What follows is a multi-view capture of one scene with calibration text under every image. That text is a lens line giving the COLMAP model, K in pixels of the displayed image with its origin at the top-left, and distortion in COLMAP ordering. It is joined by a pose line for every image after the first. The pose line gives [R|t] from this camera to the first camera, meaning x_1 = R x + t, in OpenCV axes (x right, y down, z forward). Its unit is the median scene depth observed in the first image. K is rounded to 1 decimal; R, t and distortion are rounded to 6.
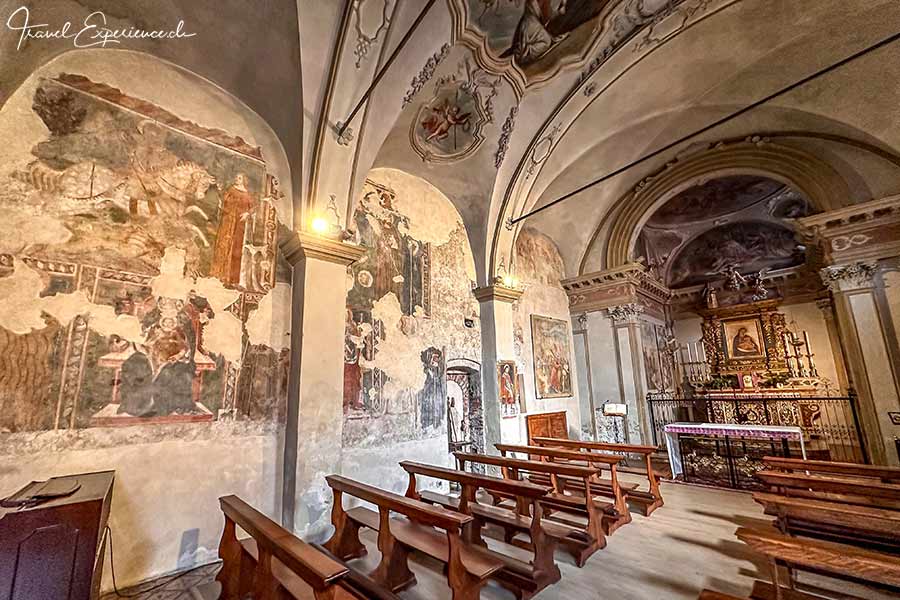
lens RADIAL K [[365.4, 0, 453.3], [0, 365.4, 329.3], [0, 0, 1]] dist [-0.000069, 0.001059]
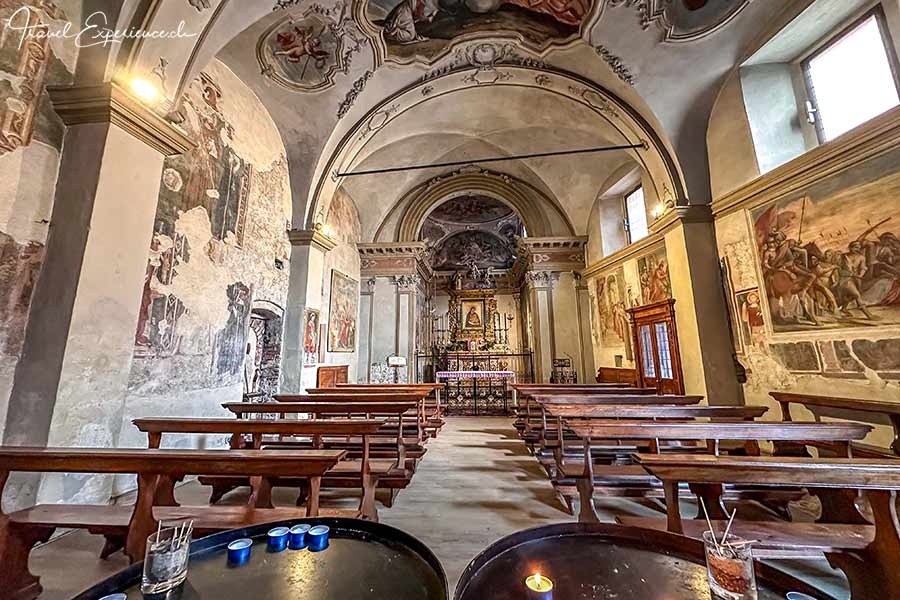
lens RADIAL K [[365.4, 0, 451.1], [0, 365.4, 294.7], [0, 0, 1]] dist [-0.000069, 0.001059]
pose [[0.752421, 0.135061, 0.644687, -0.239276], [-0.119978, 0.990481, -0.067477, 0.077653], [-0.647664, -0.026577, 0.761463, 0.013084]]
